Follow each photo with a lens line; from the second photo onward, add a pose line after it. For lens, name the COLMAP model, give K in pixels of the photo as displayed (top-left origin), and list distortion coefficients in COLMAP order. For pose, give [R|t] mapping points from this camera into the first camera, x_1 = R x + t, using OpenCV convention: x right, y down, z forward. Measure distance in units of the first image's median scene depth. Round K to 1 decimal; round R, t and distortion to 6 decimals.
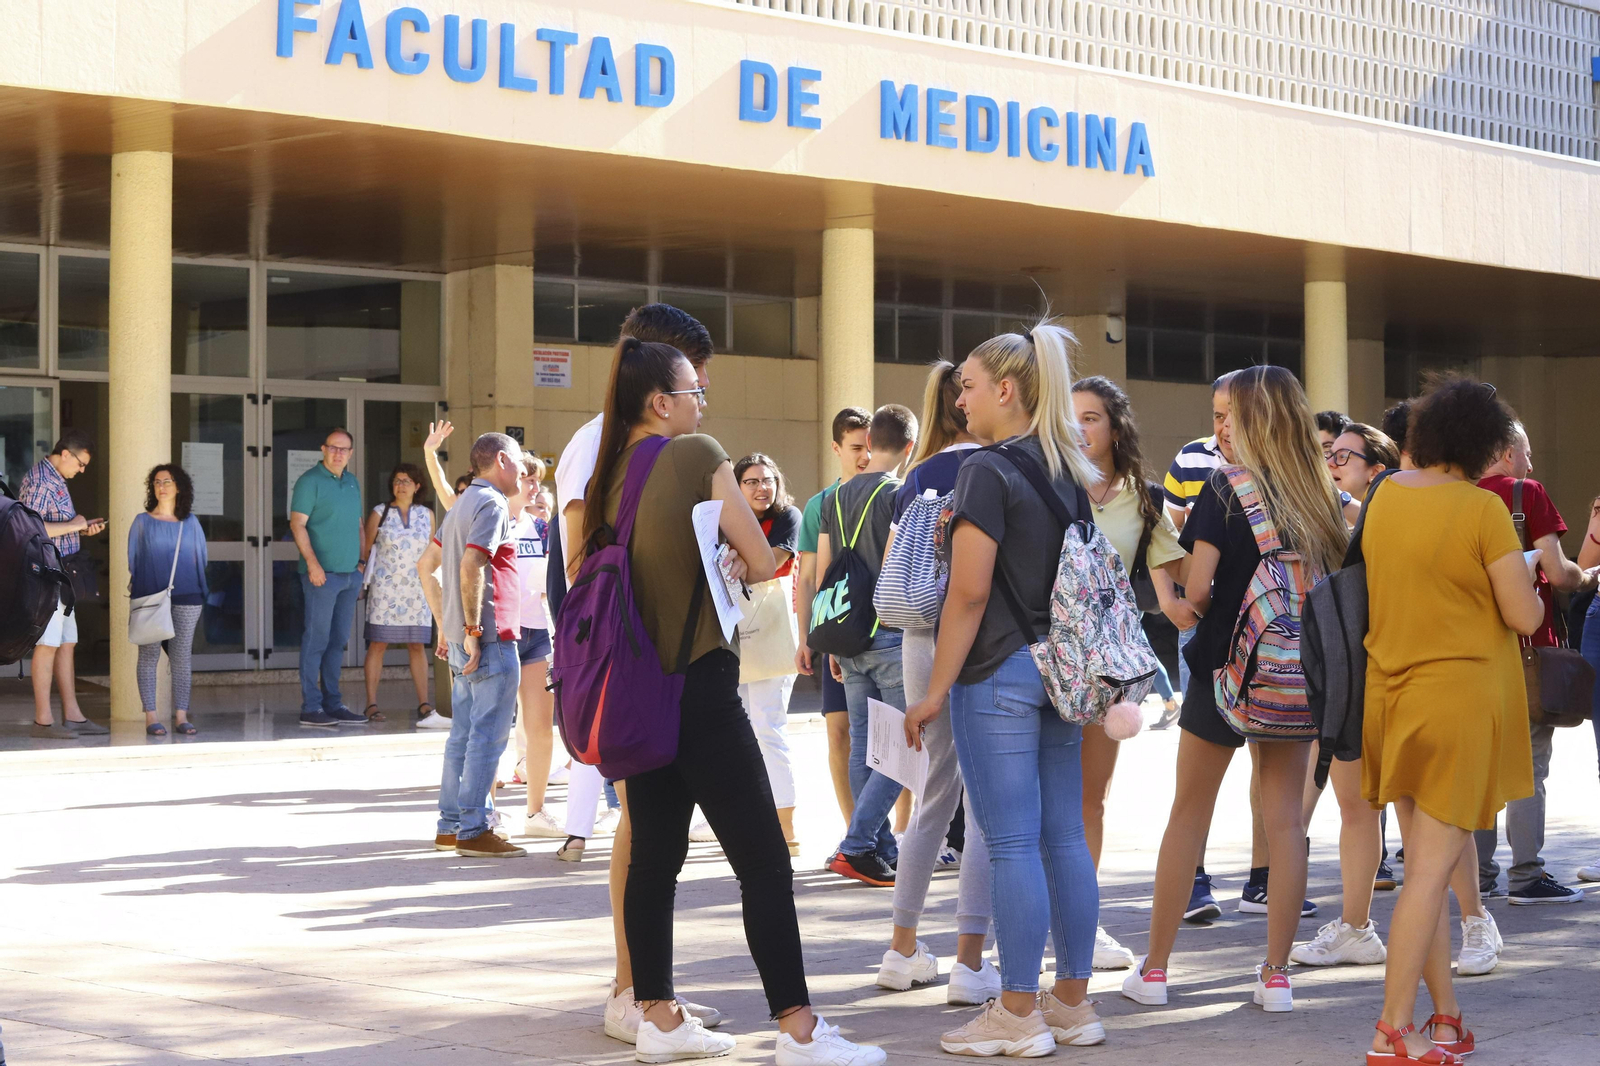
lens RADIAL K [[3488.1, 0, 800.0], [0, 3488.1, 533.0], [0, 0, 1]] dist [-0.241469, 0.210906]
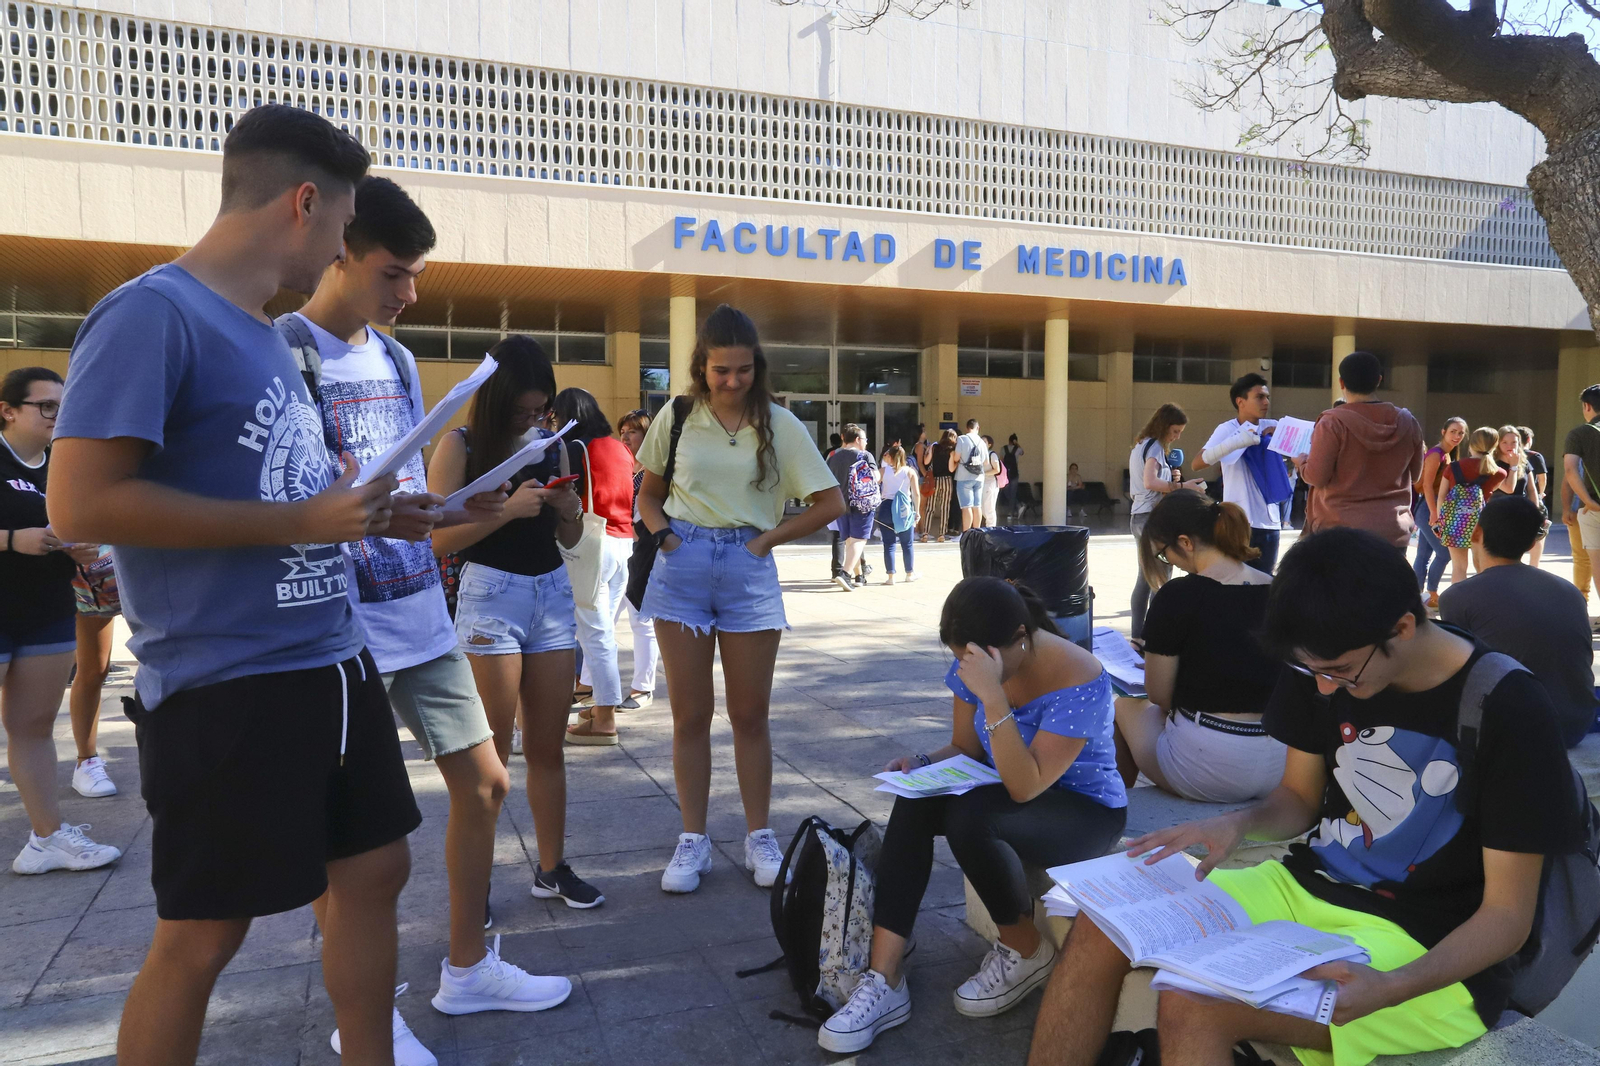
lens RADIAL K [[1209.3, 0, 800.0], [0, 1209.3, 533.0], [0, 0, 1]] dist [-0.030006, 0.062350]
pose [[0.898417, 0.023471, -0.438516, 0.218693], [0.003383, 0.998171, 0.060357, 0.001518], [0.439131, -0.055709, 0.896694, 0.245076]]
